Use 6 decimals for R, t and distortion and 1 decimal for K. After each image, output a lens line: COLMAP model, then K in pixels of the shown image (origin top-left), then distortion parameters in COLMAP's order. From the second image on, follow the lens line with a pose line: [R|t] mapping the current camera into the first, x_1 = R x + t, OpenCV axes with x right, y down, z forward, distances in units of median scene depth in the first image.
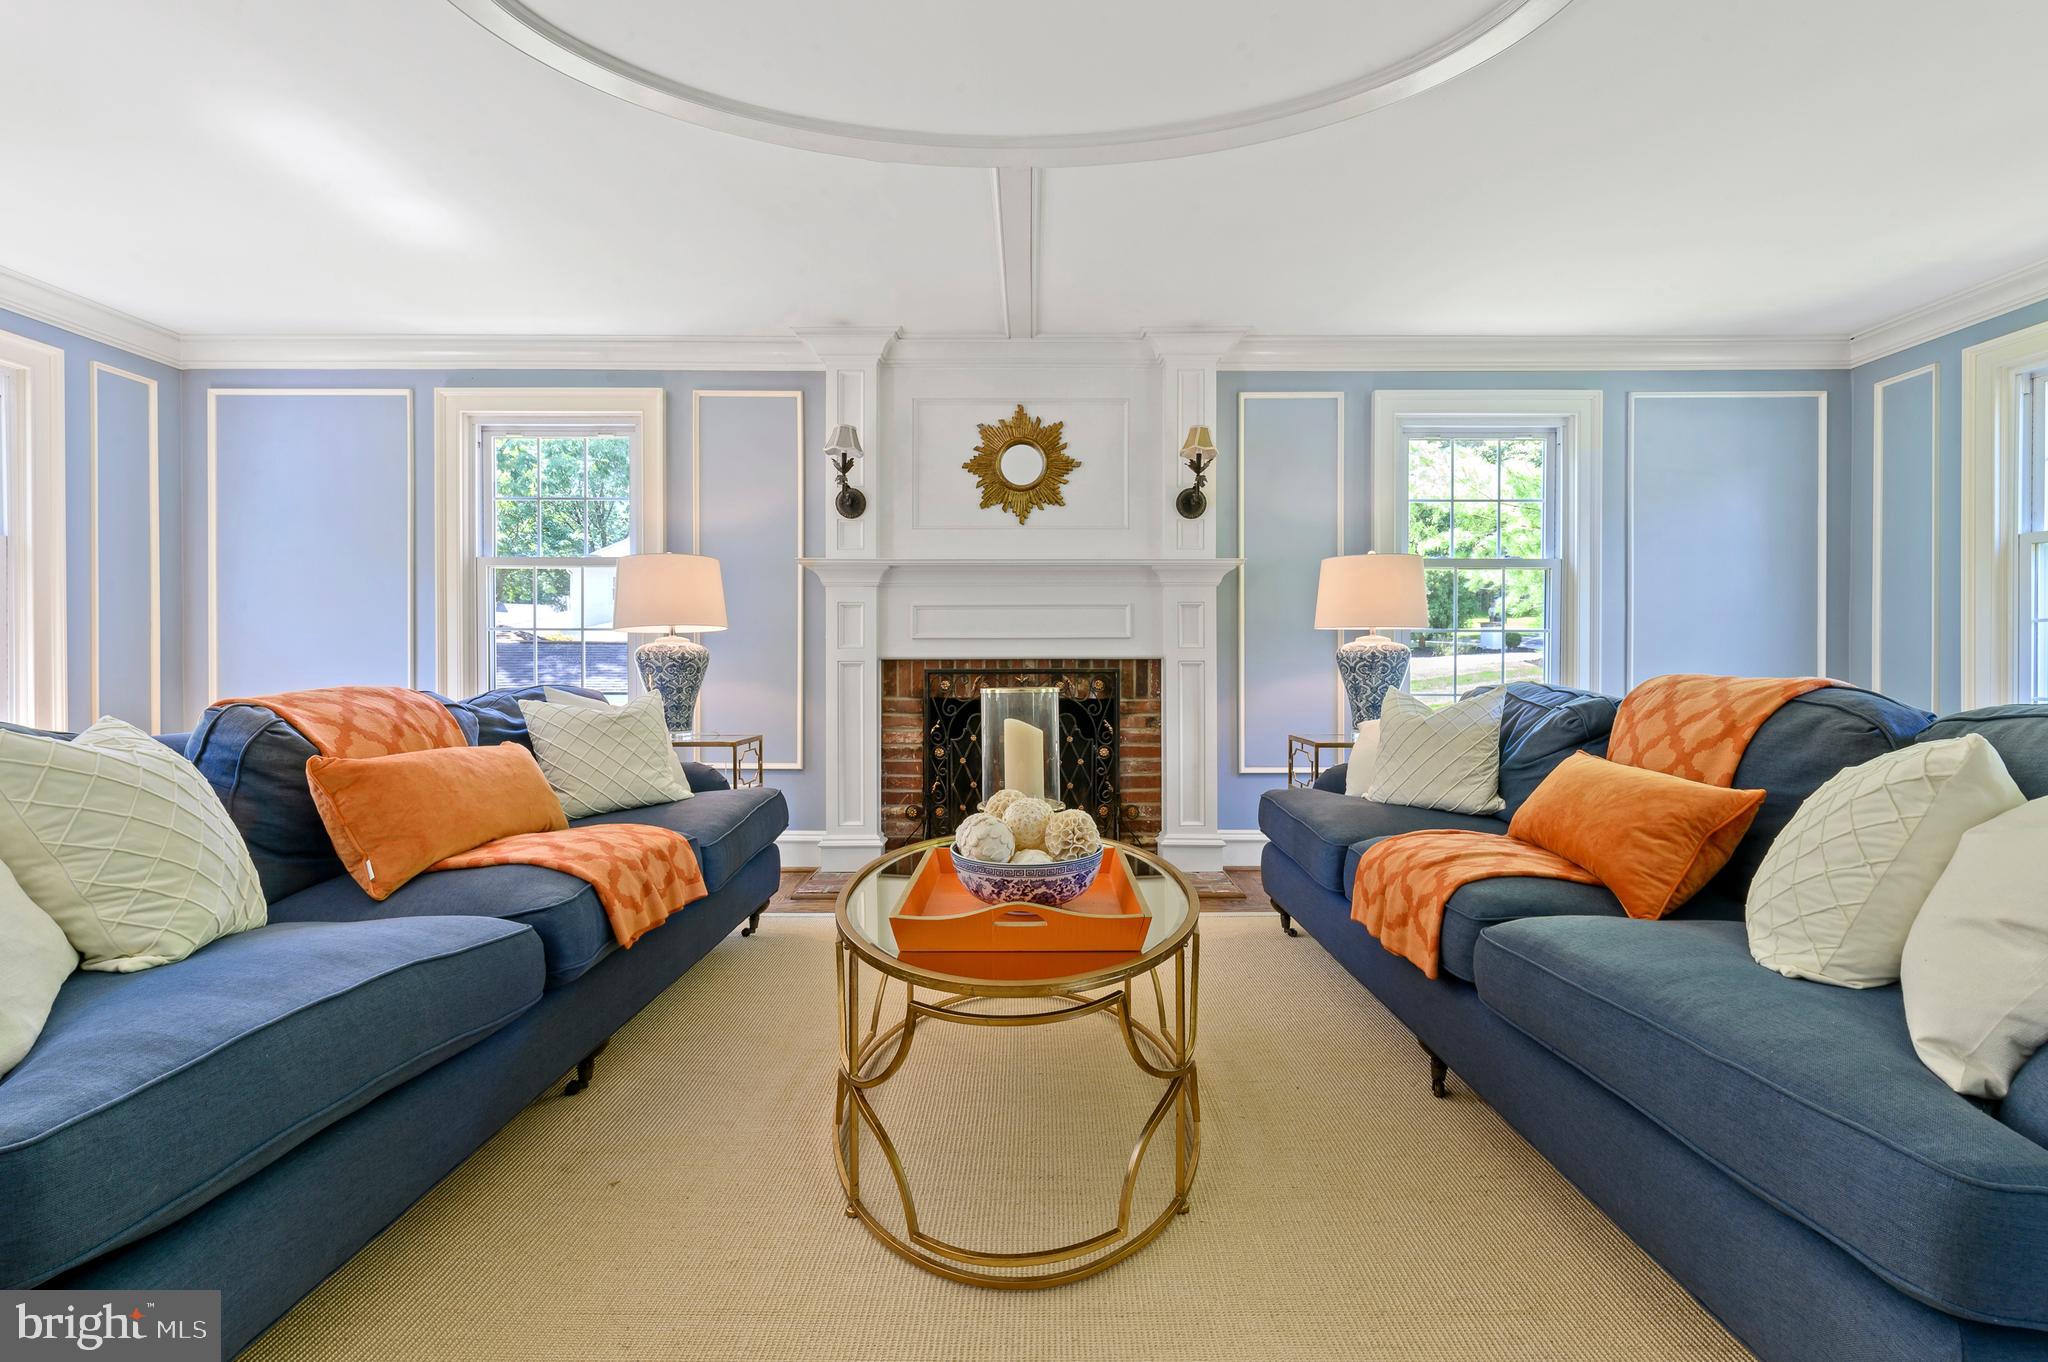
lens RADIAL K [[897.4, 0, 1022.5], [0, 897.4, 666.0], [0, 0, 1]] dist [0.002829, 0.001040]
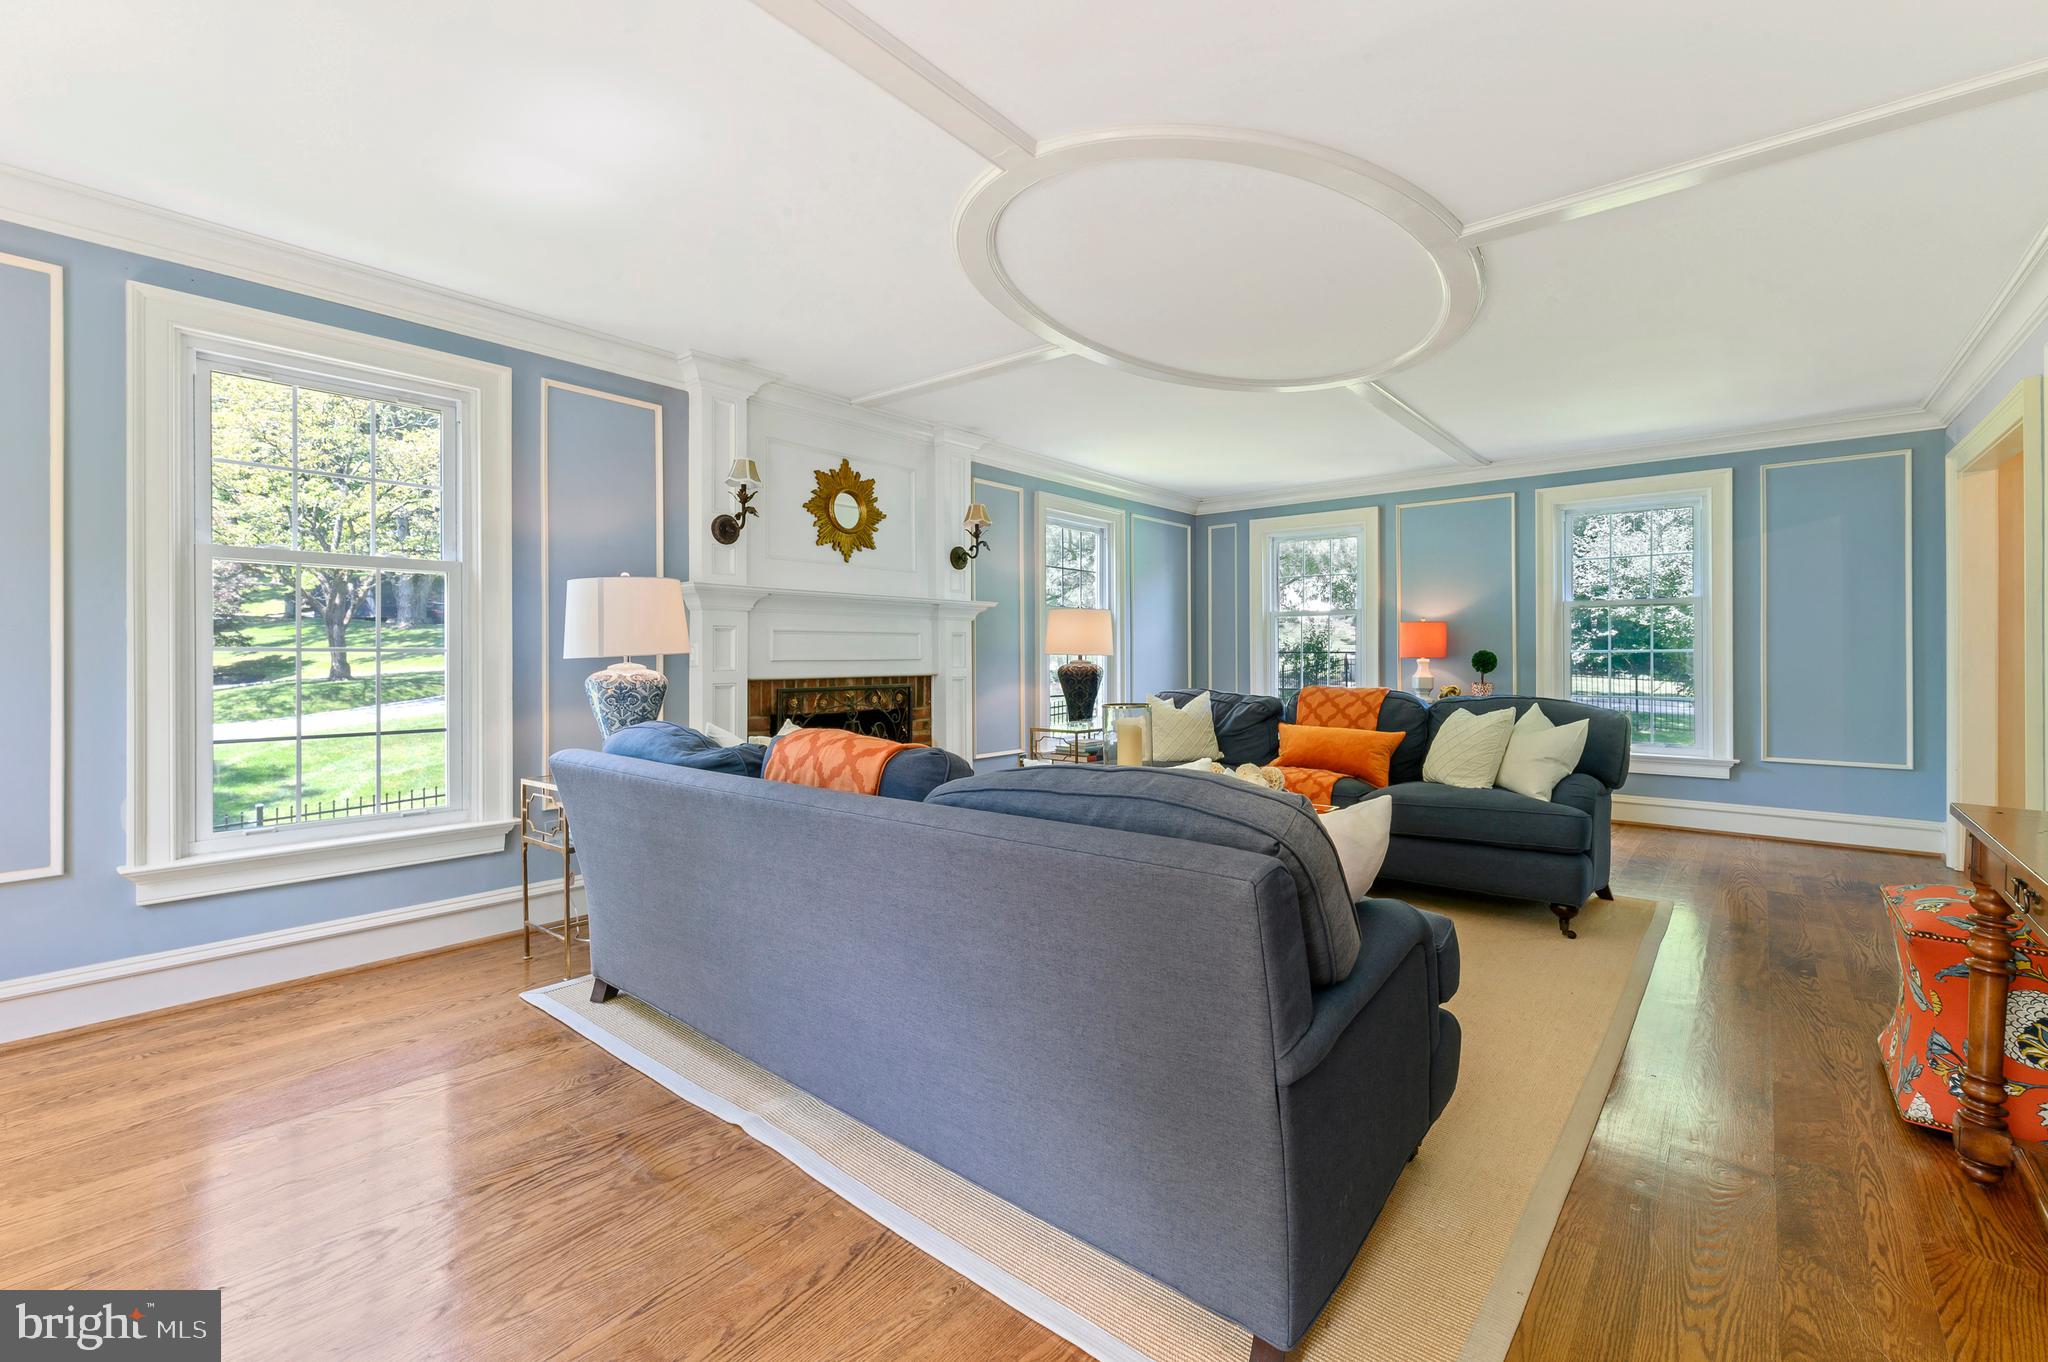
lens RADIAL K [[897.4, 0, 1043.5], [0, 897.4, 660.3], [0, 0, 1]] dist [0.002829, 0.001040]
pose [[0.630271, -0.002924, 0.776370, -0.744504], [0.004581, 0.999990, 0.000047, -0.029349], [-0.776362, 0.003526, 0.630278, 0.068889]]
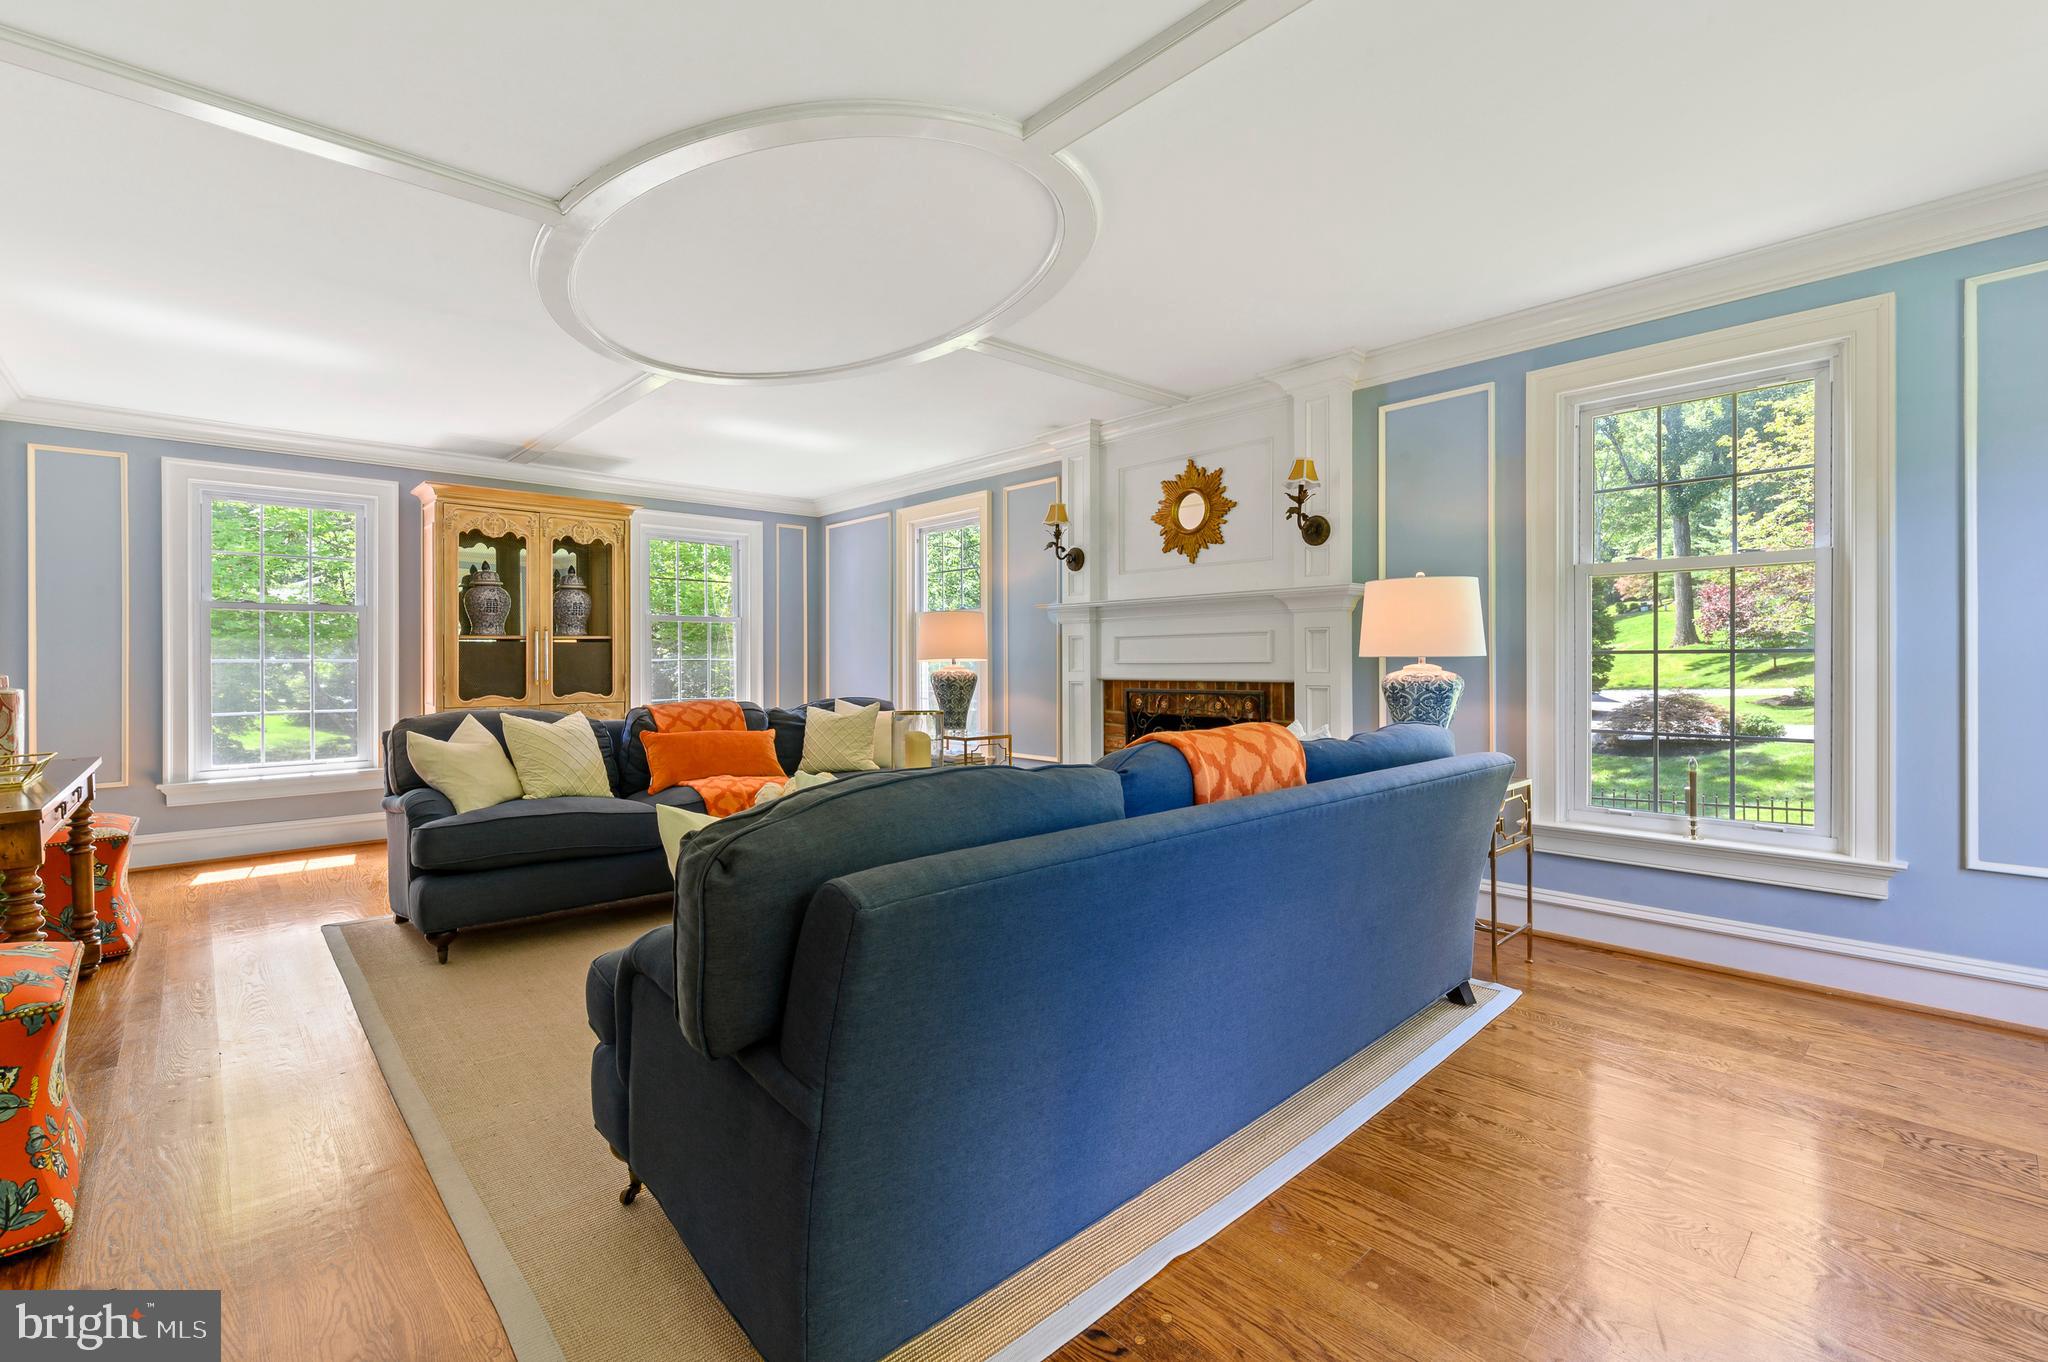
lens RADIAL K [[897.4, 0, 1023.5], [0, 897.4, 665.0], [0, 0, 1]] dist [0.002829, 0.001040]
pose [[0.679682, -0.000649, -0.733507, 0.691934], [0.003951, 0.999988, 0.002777, -0.032557], [0.733497, -0.004786, 0.679676, 0.064314]]
